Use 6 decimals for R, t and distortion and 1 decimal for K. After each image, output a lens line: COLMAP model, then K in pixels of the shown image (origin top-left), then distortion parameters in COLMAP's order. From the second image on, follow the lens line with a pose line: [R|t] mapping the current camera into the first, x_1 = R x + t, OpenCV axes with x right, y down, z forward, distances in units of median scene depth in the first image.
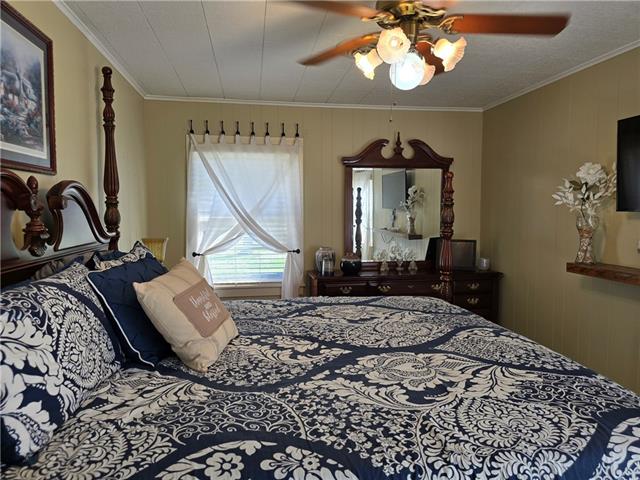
lens RADIAL K [[429.2, 0, 323.7], [0, 429.2, 239.3], [0, 0, 1]] dist [0.065698, -0.056716]
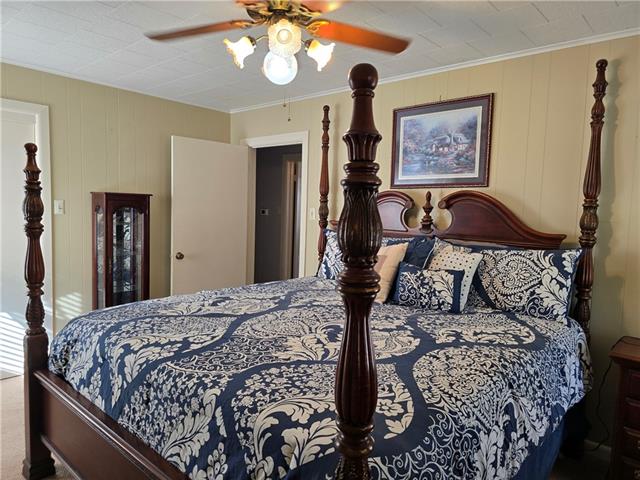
lens RADIAL K [[429.2, 0, 323.7], [0, 429.2, 239.3], [0, 0, 1]] dist [0.065698, -0.056716]
pose [[-0.730388, 0.018335, -0.682787, 1.008153], [-0.095905, 0.986984, 0.129094, -0.092078], [0.676266, 0.159771, -0.719122, 1.610488]]
